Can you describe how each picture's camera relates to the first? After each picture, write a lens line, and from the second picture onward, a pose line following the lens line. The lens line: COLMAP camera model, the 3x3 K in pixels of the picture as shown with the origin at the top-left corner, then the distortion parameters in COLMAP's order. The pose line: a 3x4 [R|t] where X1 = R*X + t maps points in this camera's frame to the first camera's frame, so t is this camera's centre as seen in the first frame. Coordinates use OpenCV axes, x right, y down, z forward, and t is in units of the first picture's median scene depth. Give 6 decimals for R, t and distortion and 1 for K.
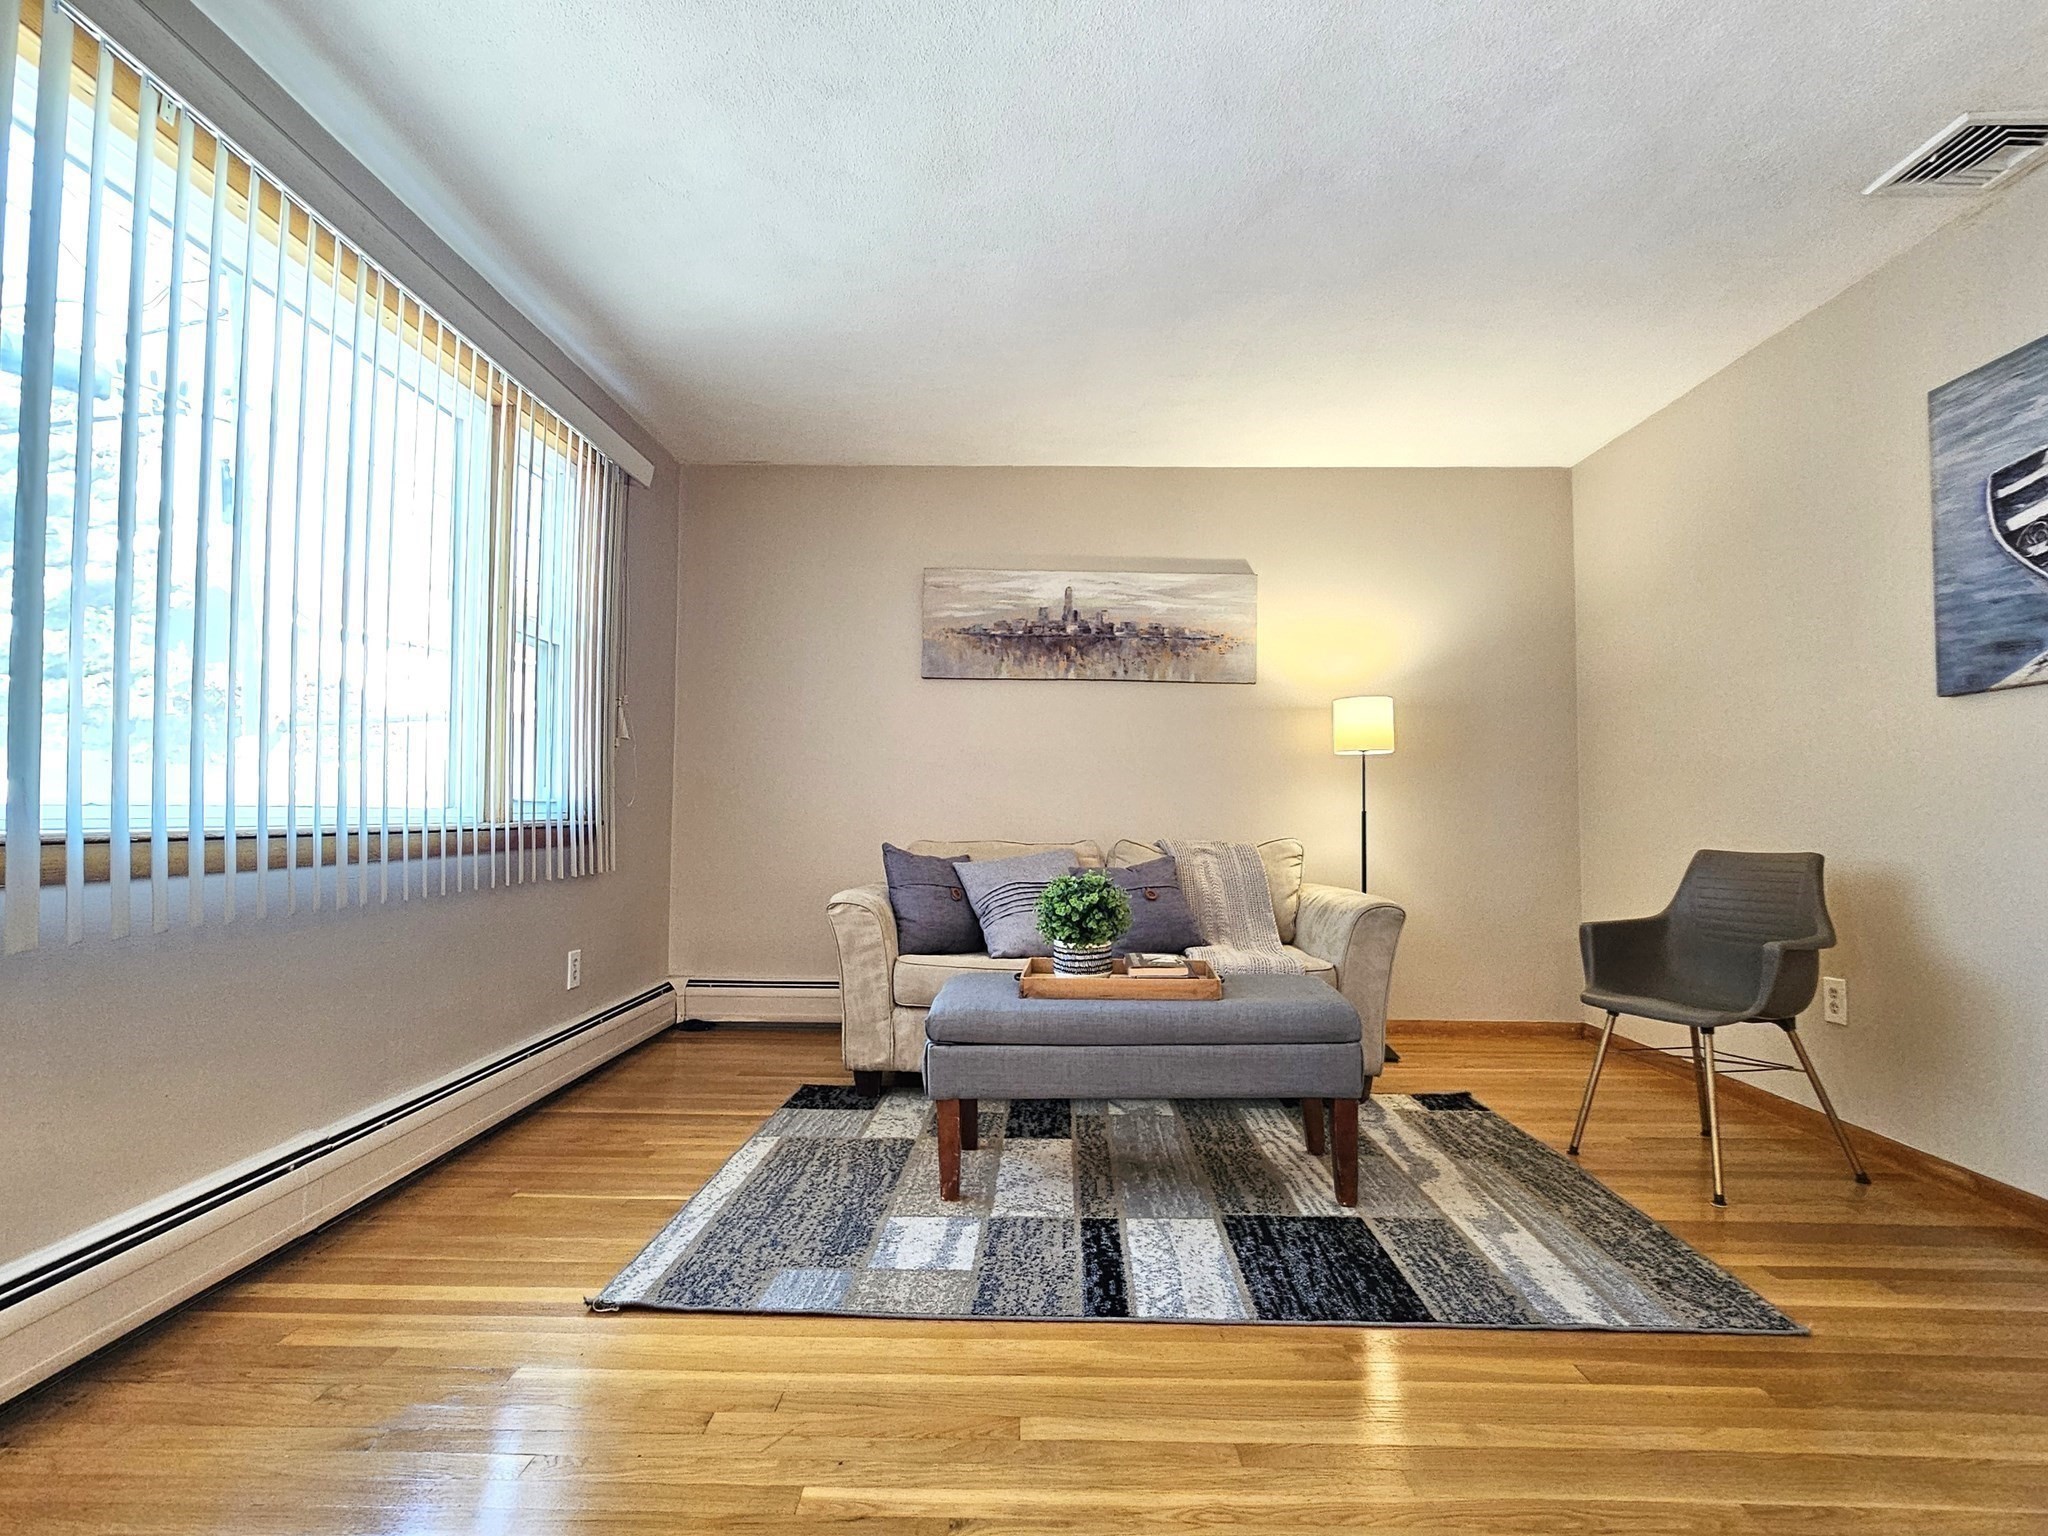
lens RADIAL K [[1047.6, 0, 1024.3], [0, 1047.6, 776.1], [0, 0, 1]] dist [-0.000853, -0.000264]
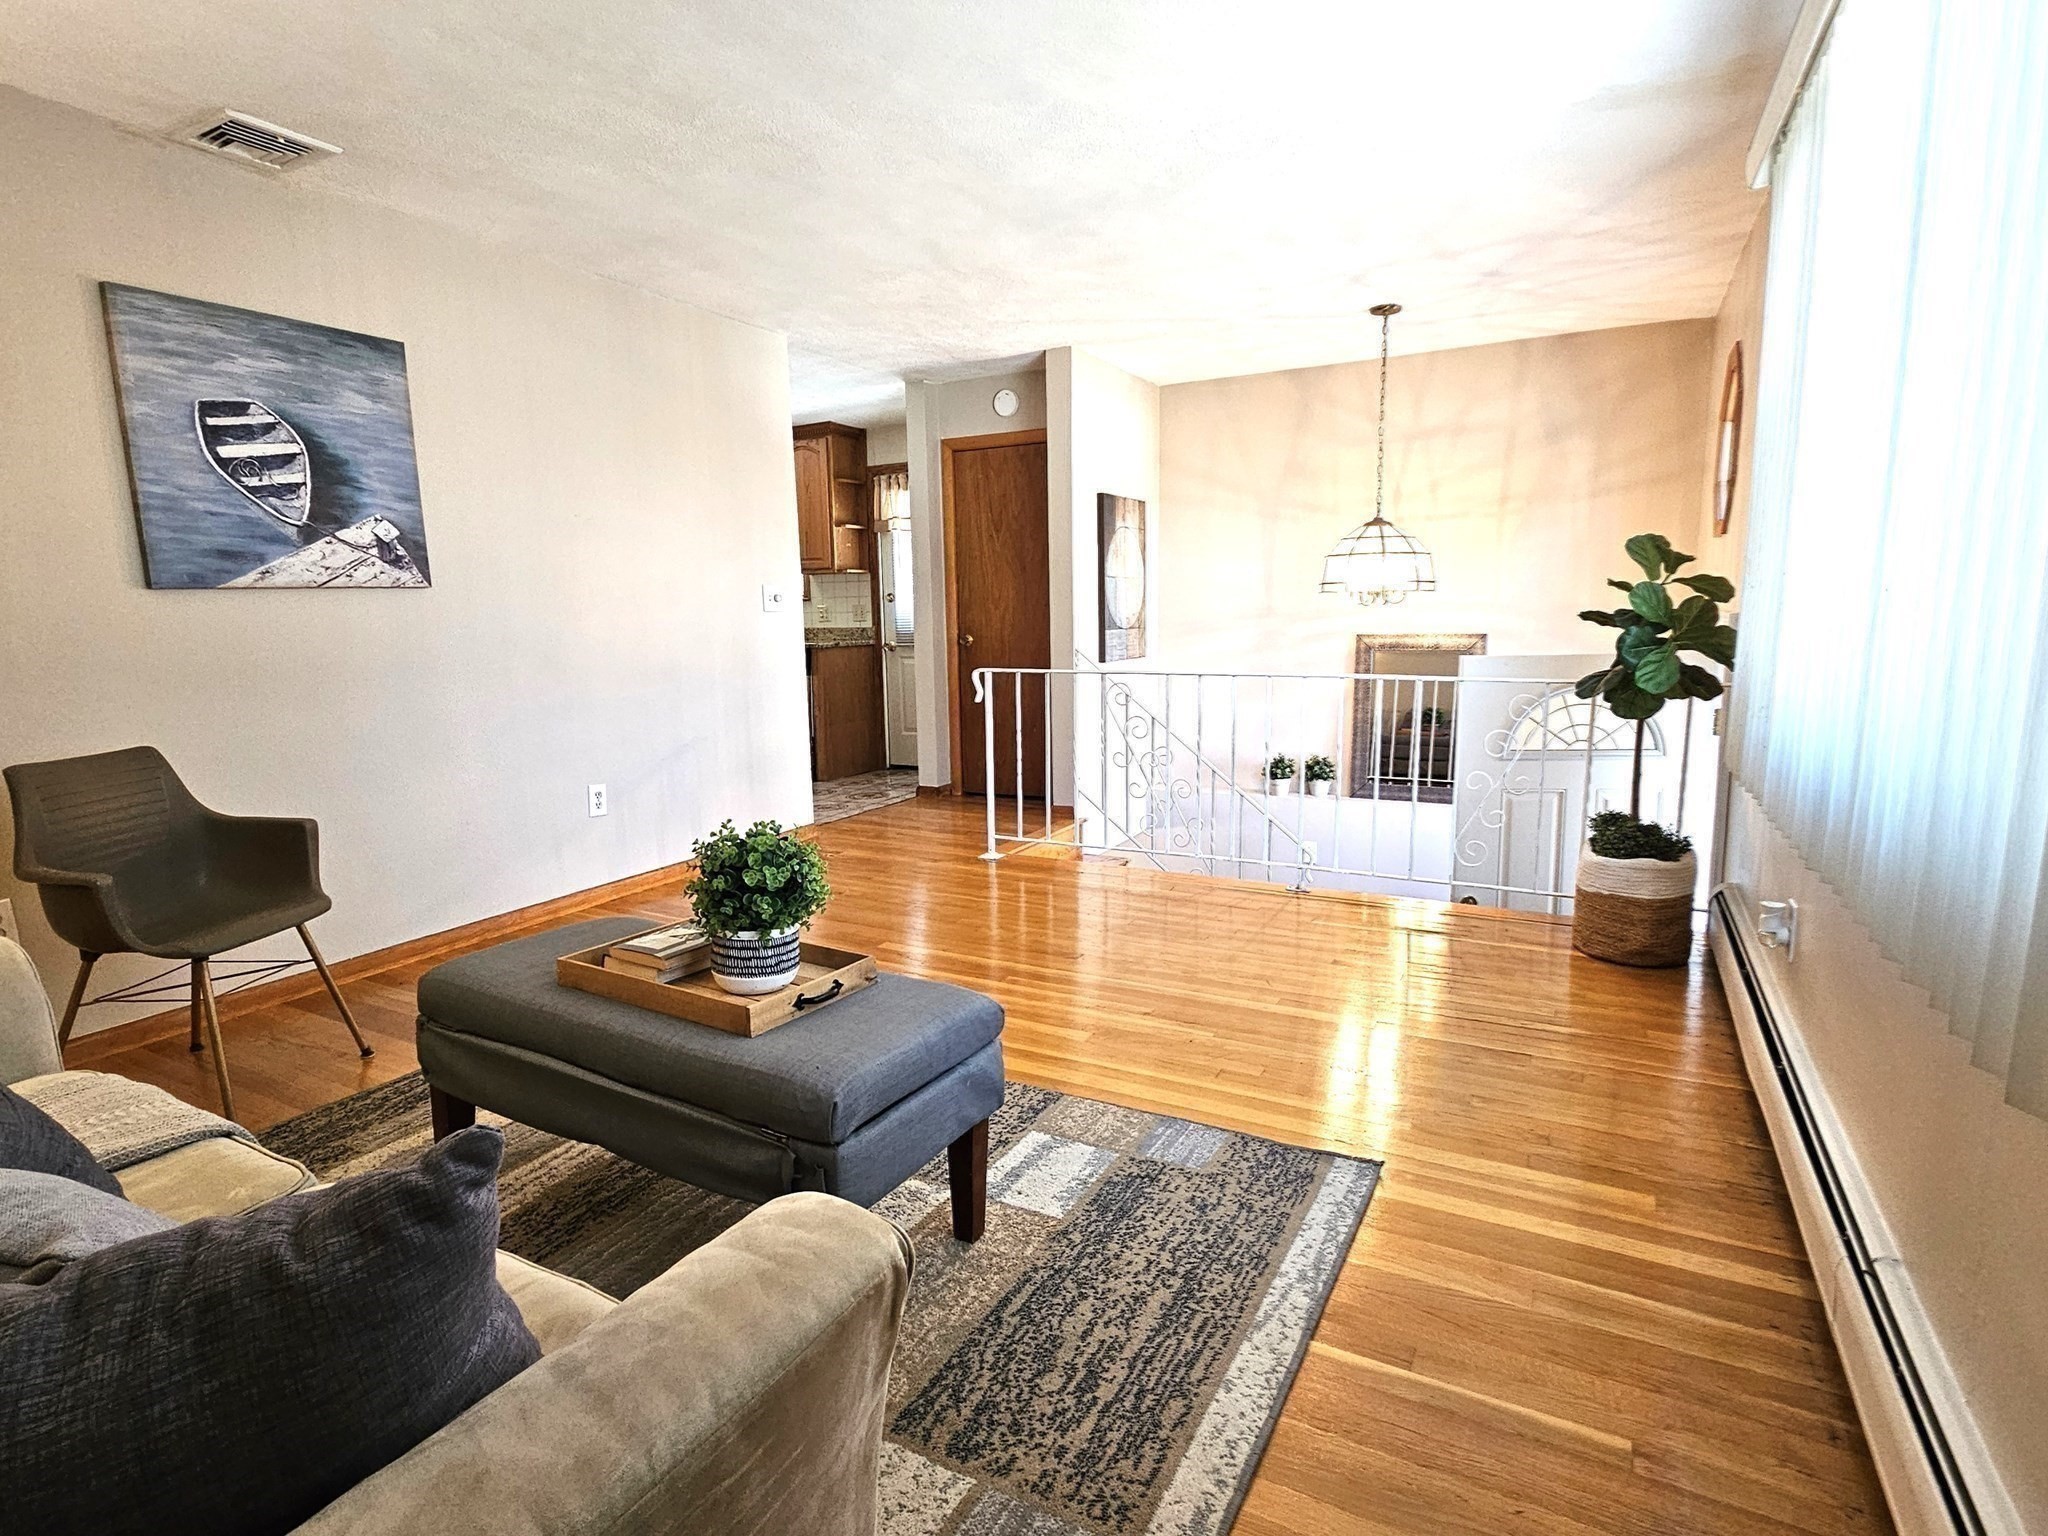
lens RADIAL K [[1047.6, 0, 1024.3], [0, 1047.6, 776.1], [0, 0, 1]] dist [-0.000853, -0.000264]
pose [[-0.887824, -0.064087, 0.455699, -0.419850], [-0.004089, 0.991315, 0.131446, -0.030525], [-0.460165, 0.114837, -0.880375, 1.564702]]
